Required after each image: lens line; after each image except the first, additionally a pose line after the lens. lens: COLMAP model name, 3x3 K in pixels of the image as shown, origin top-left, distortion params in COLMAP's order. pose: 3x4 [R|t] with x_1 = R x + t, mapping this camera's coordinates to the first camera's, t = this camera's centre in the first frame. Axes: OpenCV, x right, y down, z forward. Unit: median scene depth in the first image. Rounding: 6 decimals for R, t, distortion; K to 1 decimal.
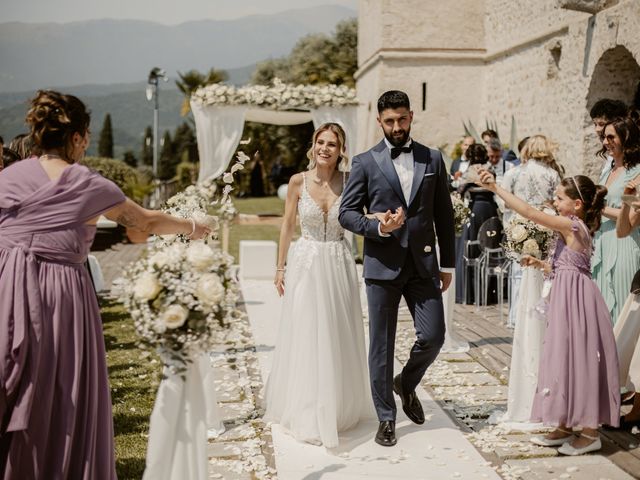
lens RADIAL K [[1028.1, 0, 320.0], [0, 1028.1, 240.0], [0, 0, 1]] dist [-0.049022, -0.097487]
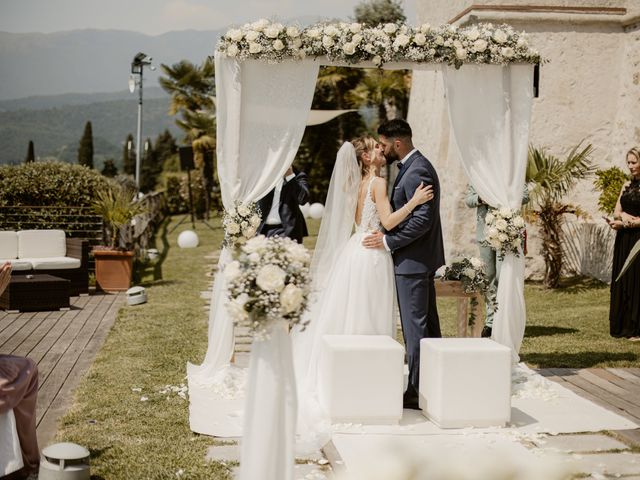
lens RADIAL K [[1043.2, 0, 268.3], [0, 1043.2, 183.4], [0, 0, 1]] dist [-0.092891, 0.160604]
pose [[0.999458, 0.008015, -0.031927, -0.058698], [-0.010074, 0.997844, -0.064845, -0.025148], [0.031339, 0.065132, 0.997384, 0.346905]]
